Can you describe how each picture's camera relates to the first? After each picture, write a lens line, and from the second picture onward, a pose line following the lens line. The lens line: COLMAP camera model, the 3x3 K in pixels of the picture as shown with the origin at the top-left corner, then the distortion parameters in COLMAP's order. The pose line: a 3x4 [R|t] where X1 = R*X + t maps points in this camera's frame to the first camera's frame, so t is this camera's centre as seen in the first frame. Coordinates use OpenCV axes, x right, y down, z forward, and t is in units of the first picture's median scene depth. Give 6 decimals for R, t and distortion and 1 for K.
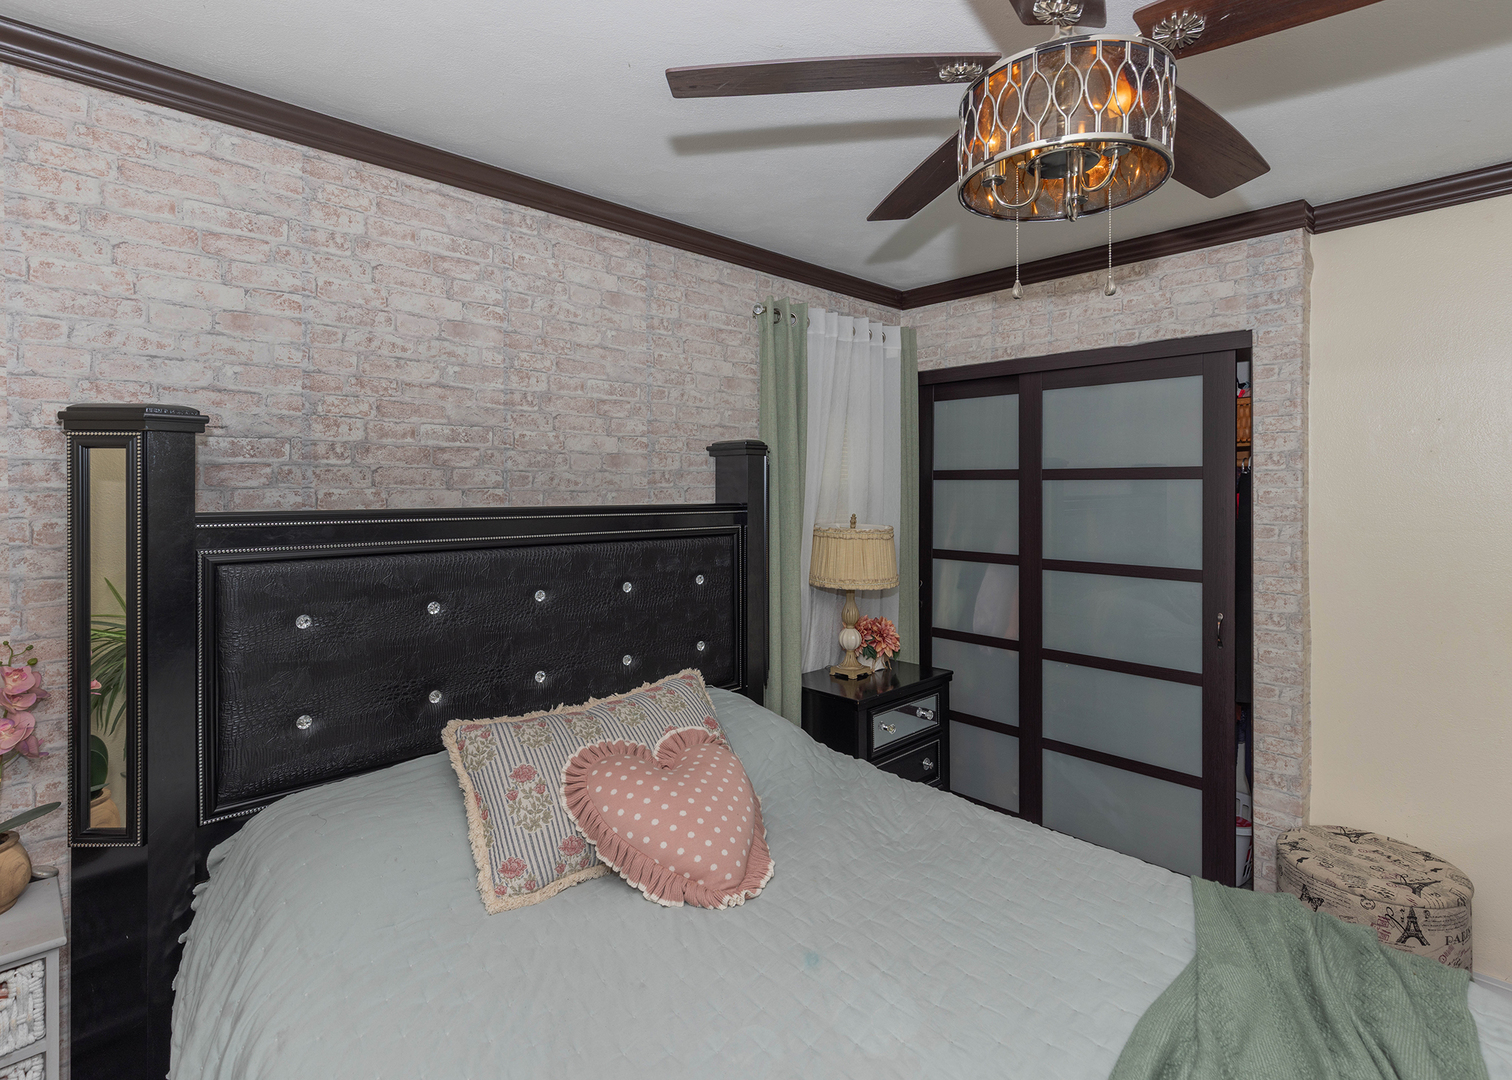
lens RADIAL K [[733.3, 0, 759.0], [0, 733.3, 492.3], [0, 0, 1]] dist [0.000232, -0.000236]
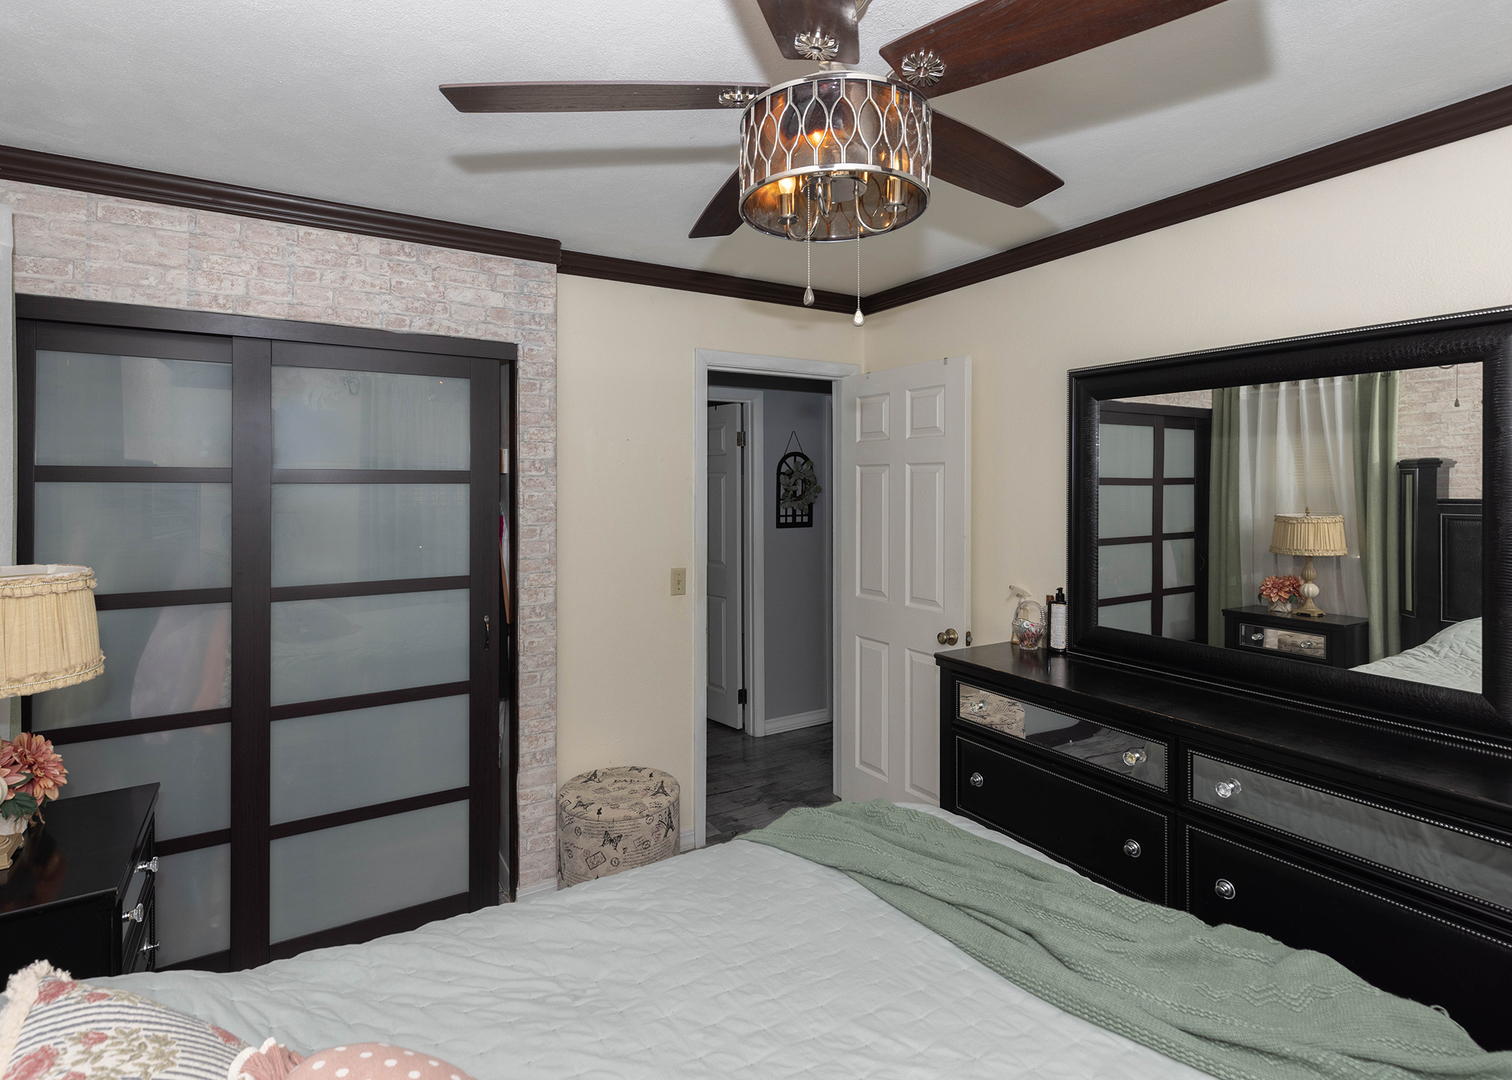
lens RADIAL K [[751.4, 0, 754.4], [0, 751.4, 481.2], [0, 0, 1]] dist [0.000611, 0.000050]
pose [[0.214149, 0.004228, 0.976792, -0.325972], [0.008777, 0.999942, -0.006252, -0.012149], [-0.976762, 0.009912, 0.214100, 0.434806]]
